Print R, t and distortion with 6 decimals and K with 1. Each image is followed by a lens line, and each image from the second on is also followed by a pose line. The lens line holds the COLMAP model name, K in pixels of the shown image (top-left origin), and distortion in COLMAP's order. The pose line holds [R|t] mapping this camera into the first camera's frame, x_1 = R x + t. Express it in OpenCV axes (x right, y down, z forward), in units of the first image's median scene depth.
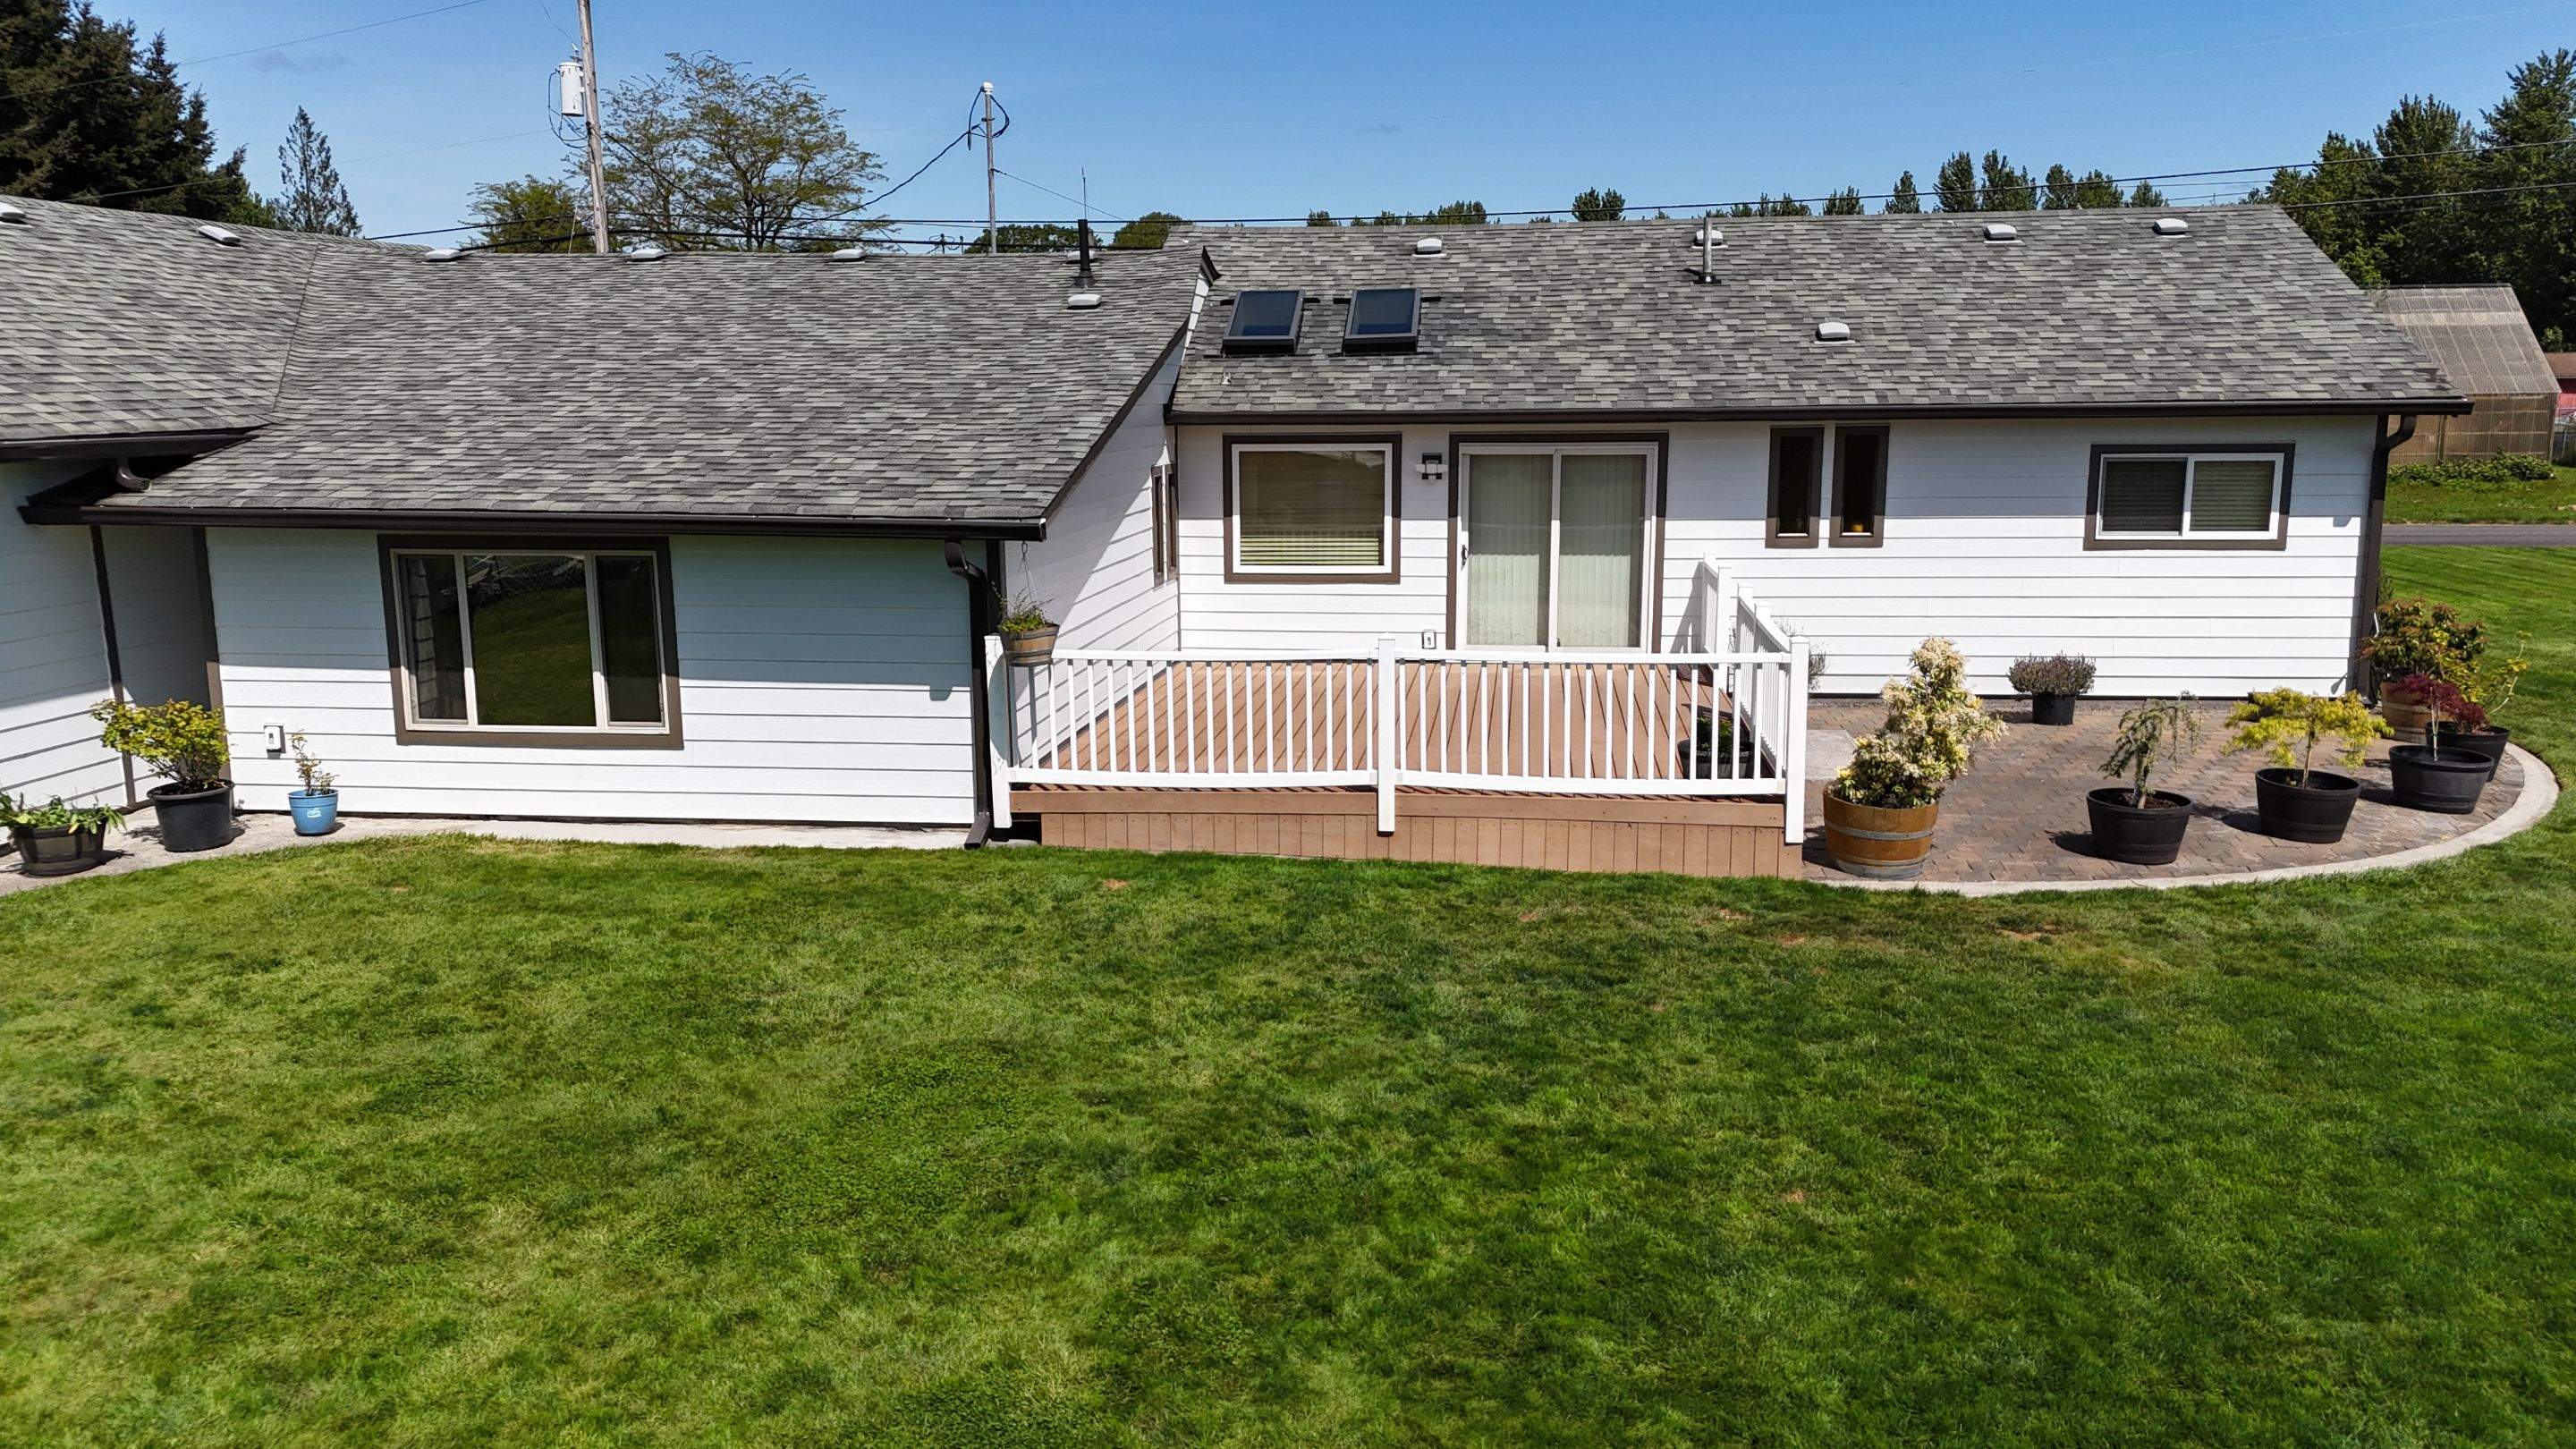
lens RADIAL K [[1895.0, 0, 1288.0], [0, 1895.0, 724.5], [0, 0, 1]] dist [0.071626, -0.057906]
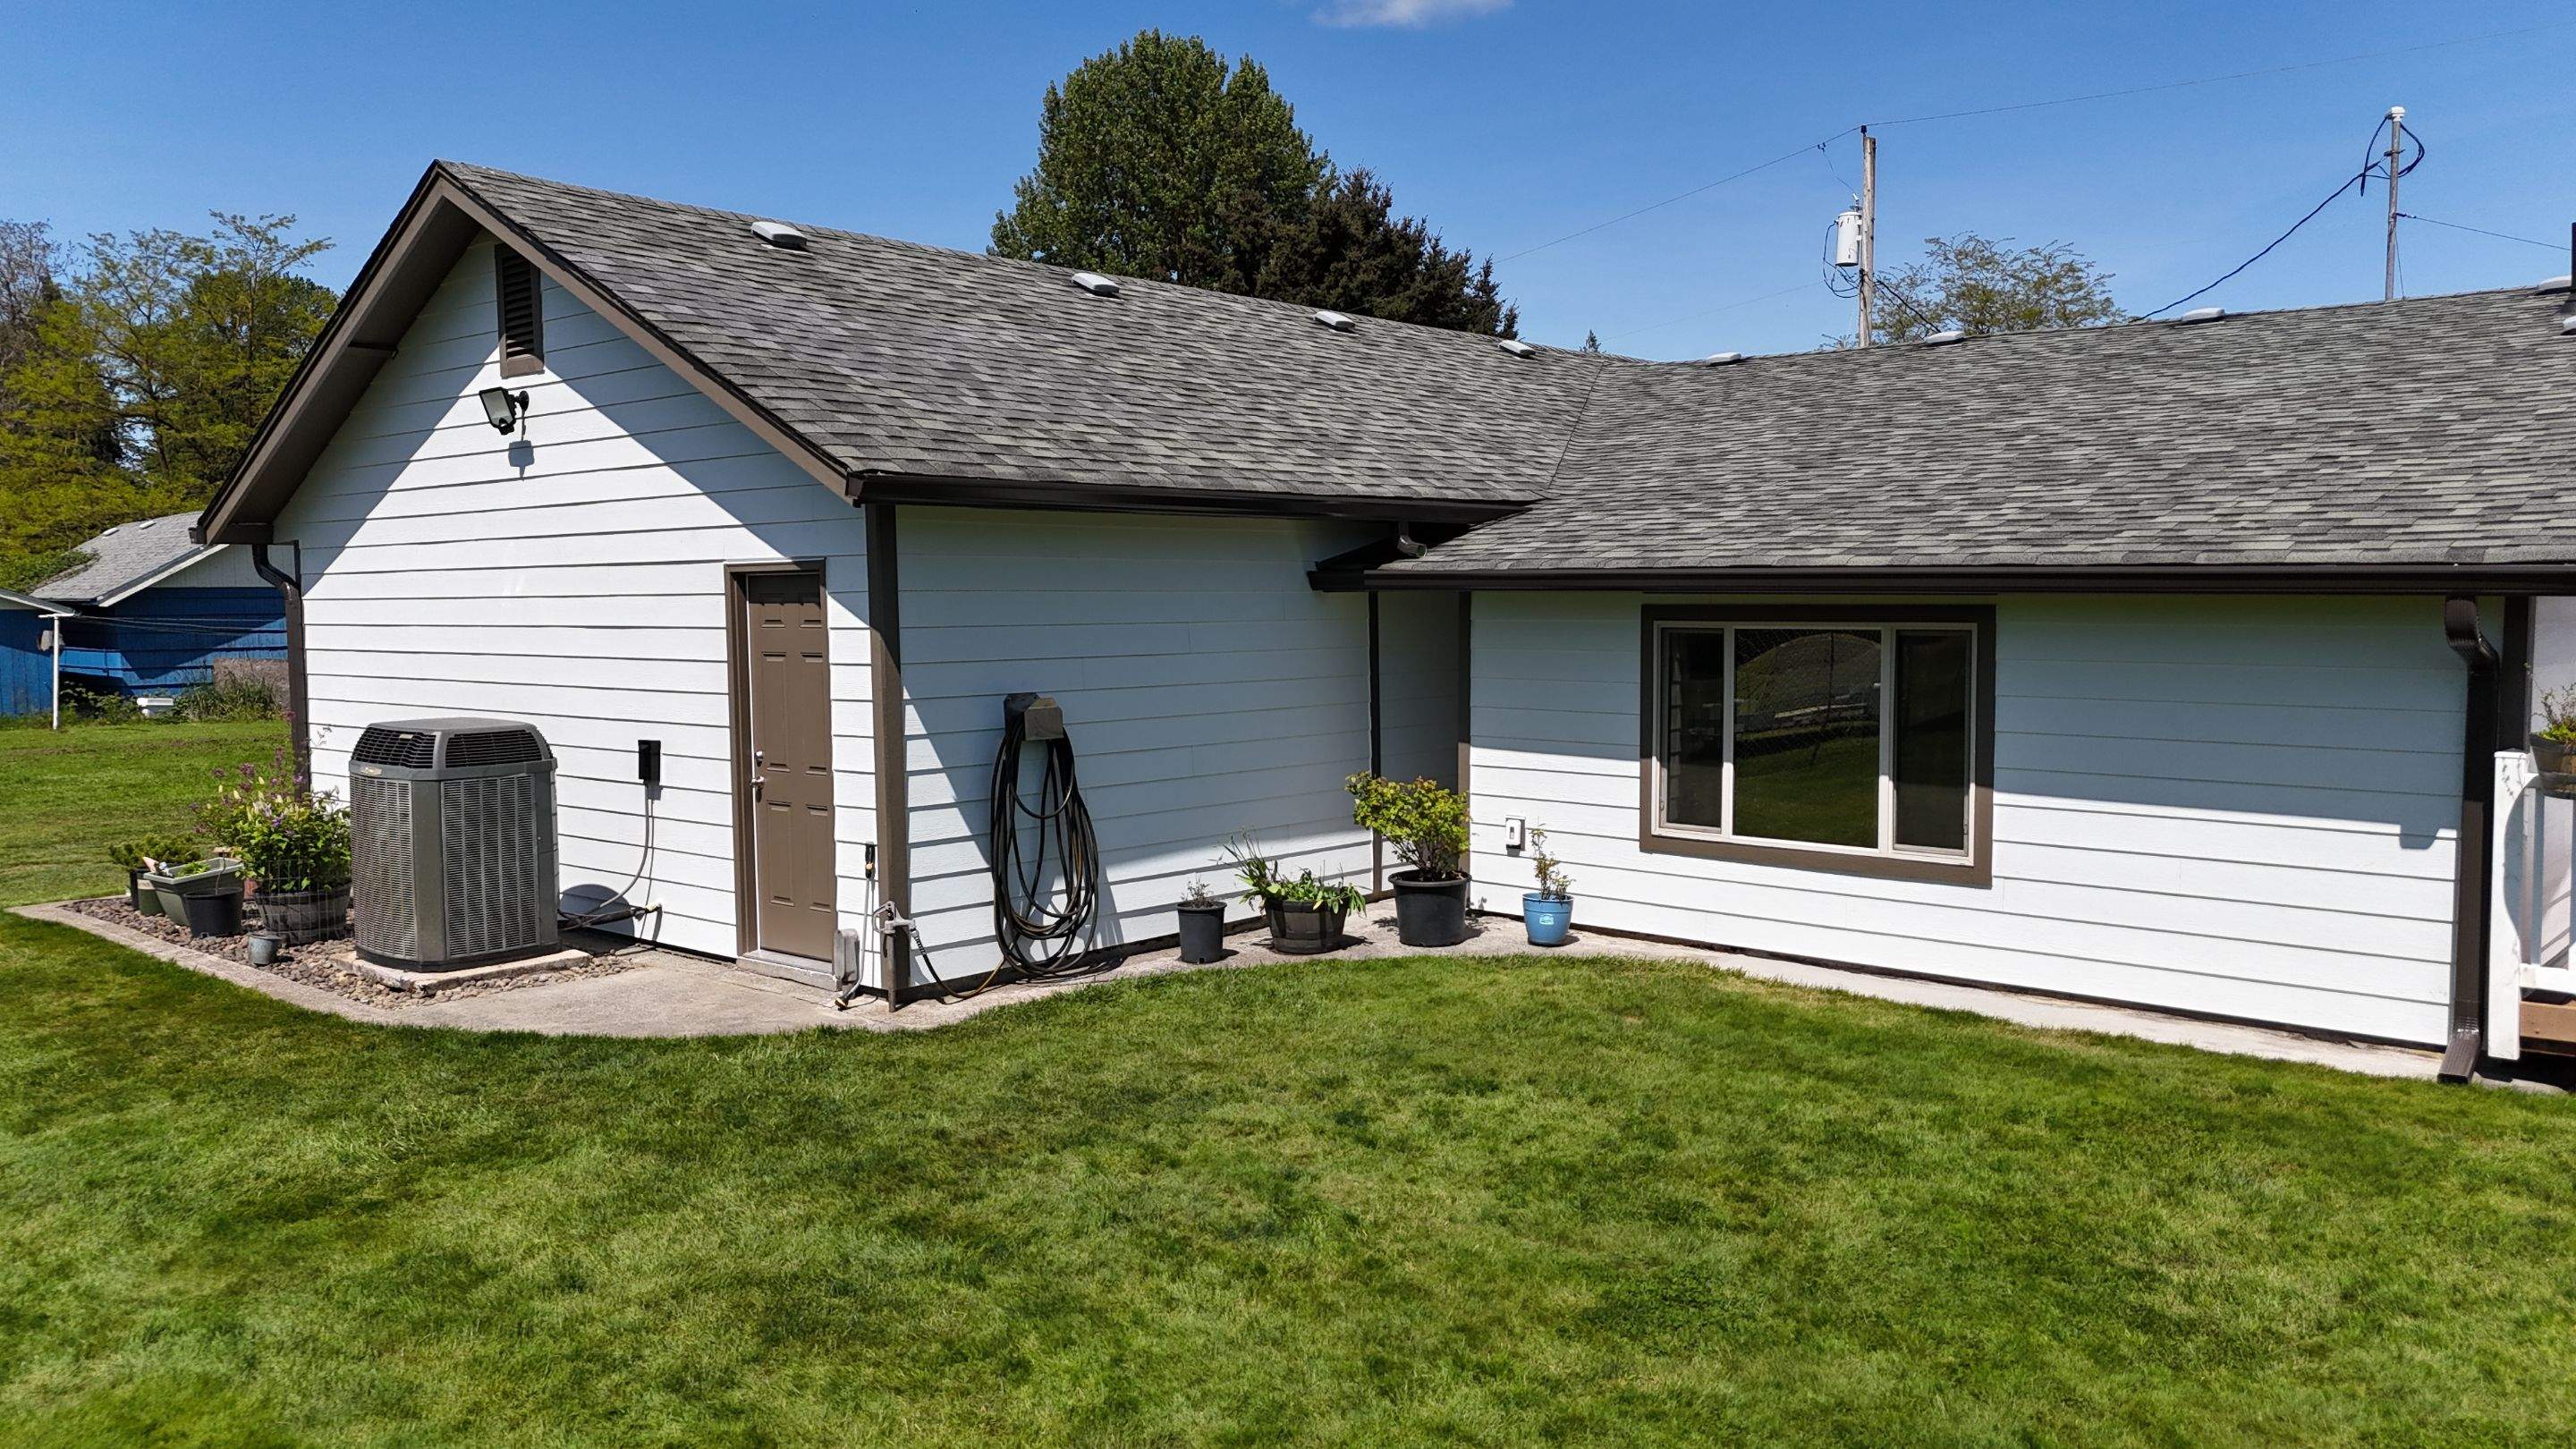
lens RADIAL K [[1878.1, 0, 1288.0], [0, 1878.1, 724.5], [0, 0, 1]] dist [0.097471, -0.105197]
pose [[0.817785, 0.043817, -0.573853, -0.119824], [-0.101525, 0.992444, -0.068901, 0.029413], [0.566498, 0.114607, 0.816055, 0.232689]]
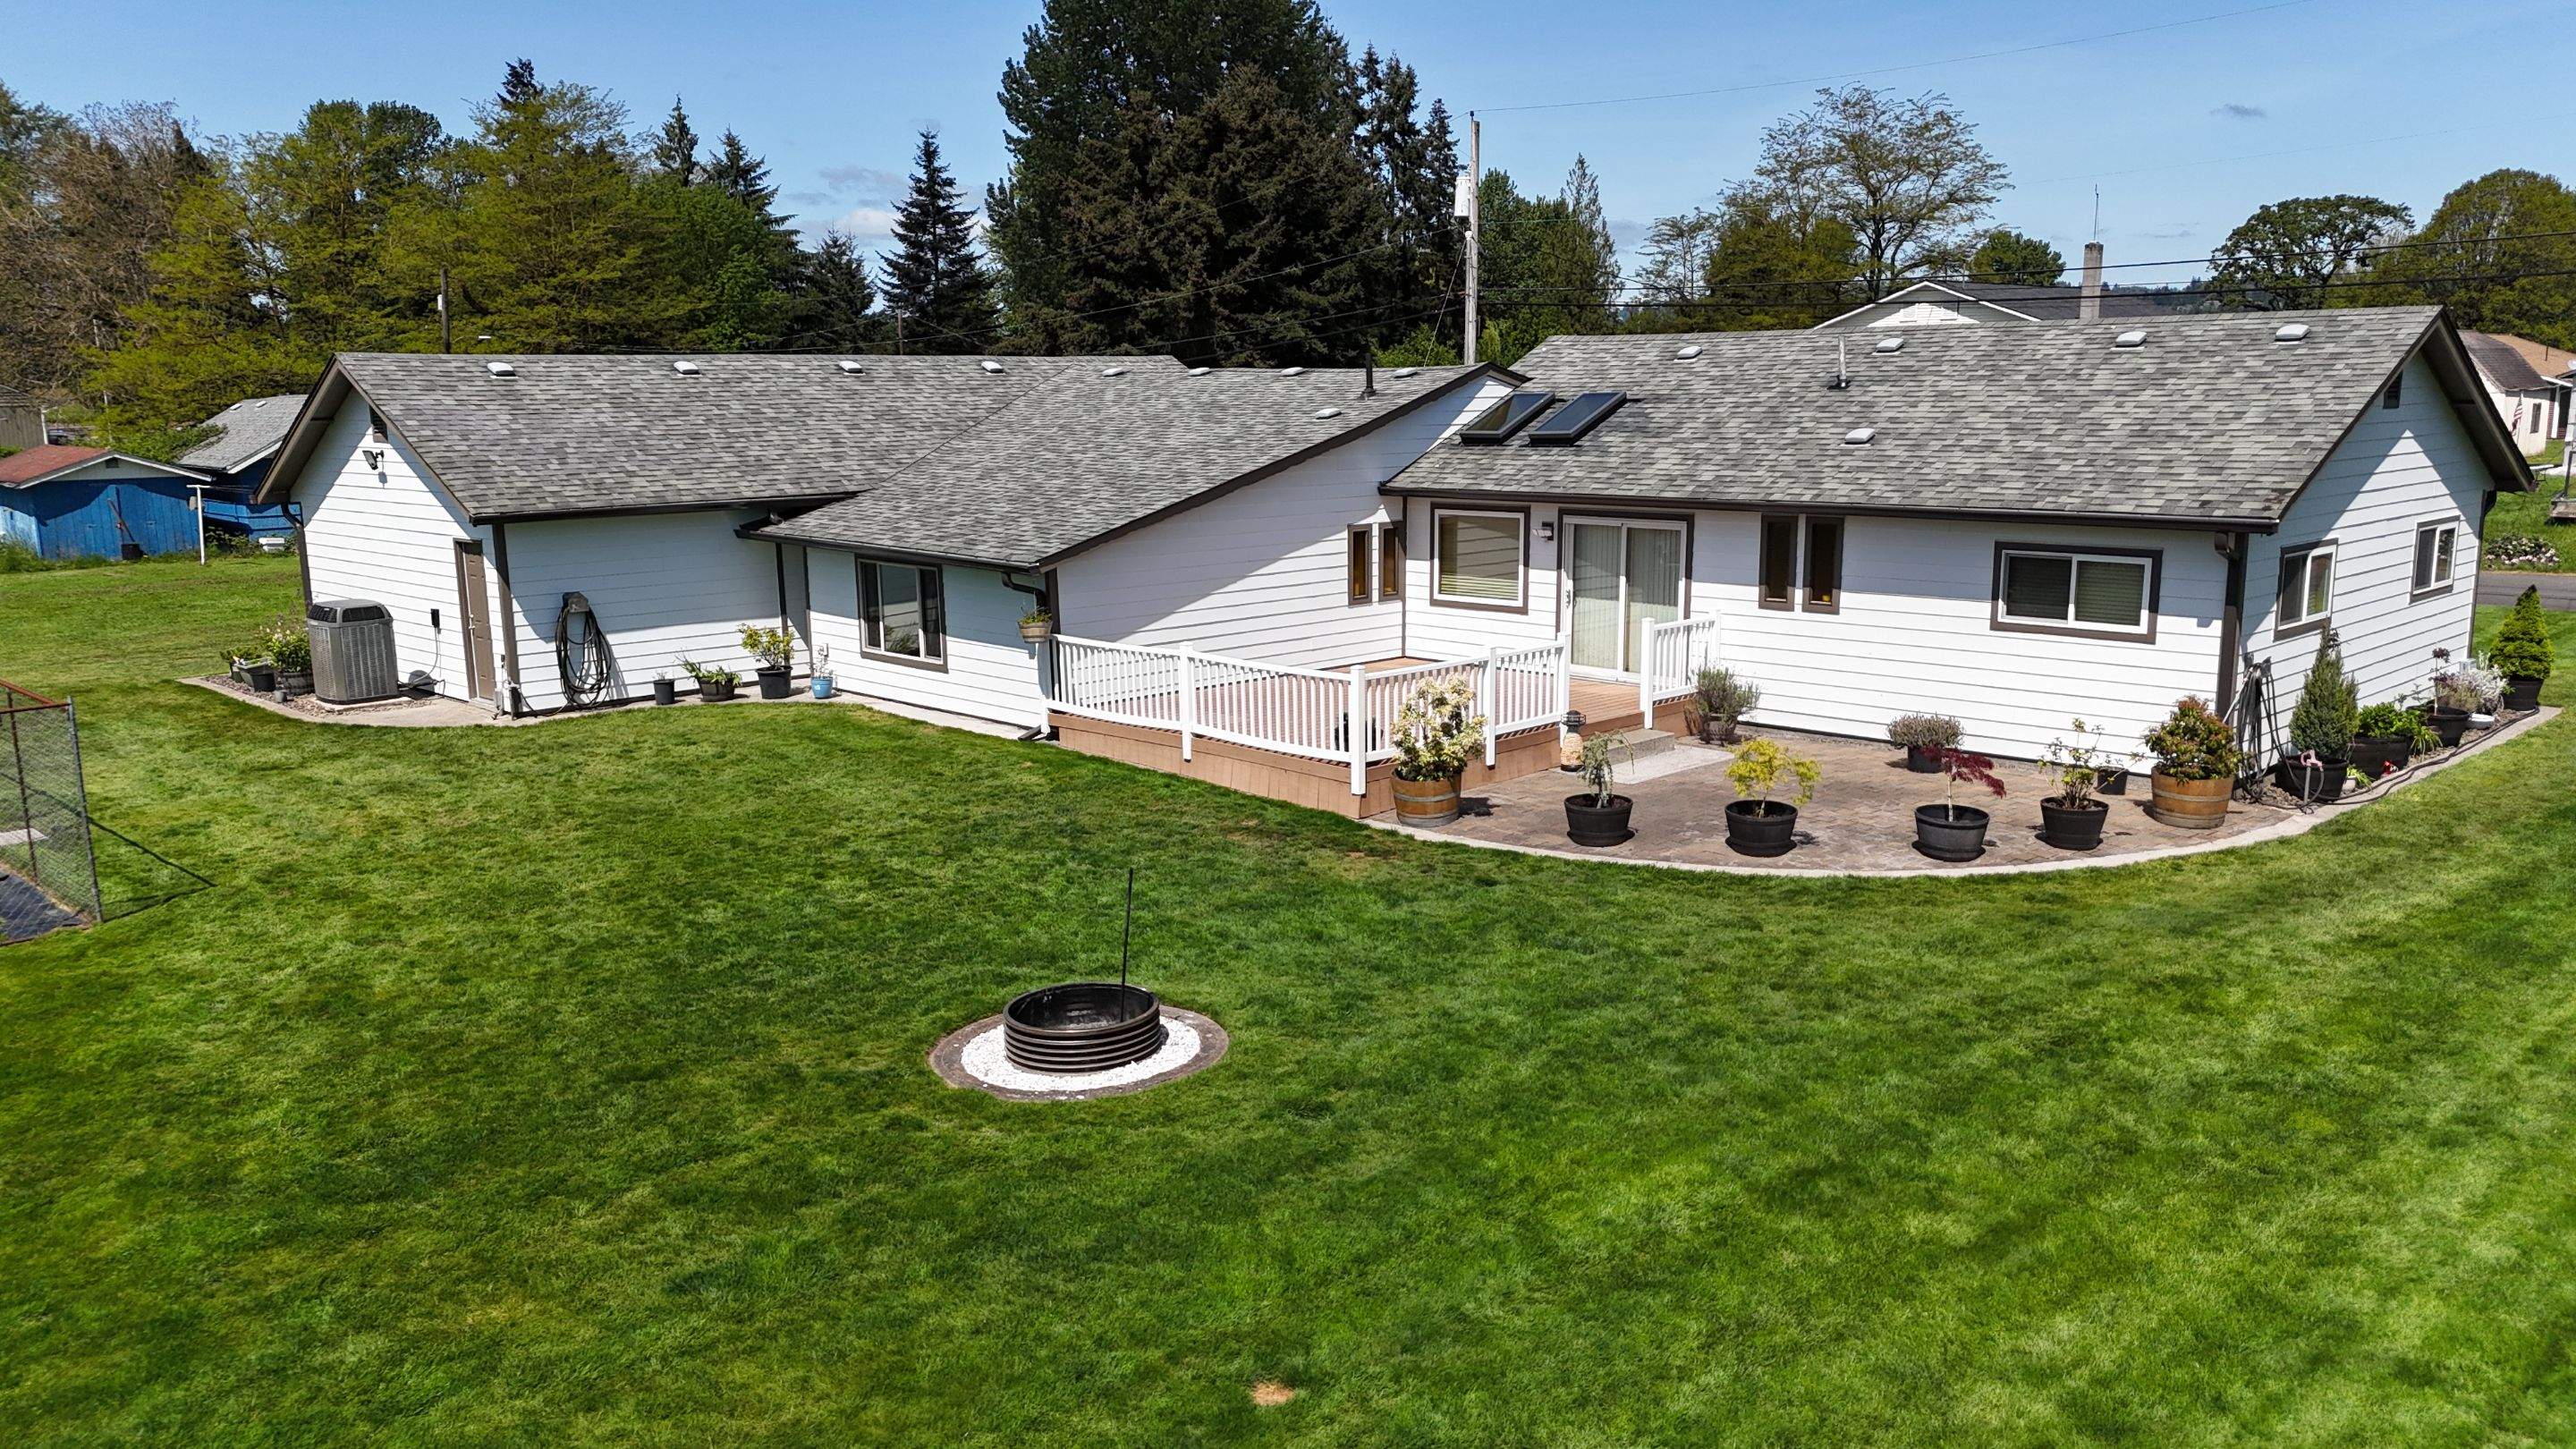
lens RADIAL K [[1895.0, 0, 1288.0], [0, 1895.0, 724.5], [0, 0, 1]] dist [0.071626, -0.057906]
pose [[0.778349, 0.110154, -0.618094, 1.128881], [-0.103638, 0.993525, 0.046553, -0.060257], [0.619219, 0.027823, 0.784725, -0.261552]]
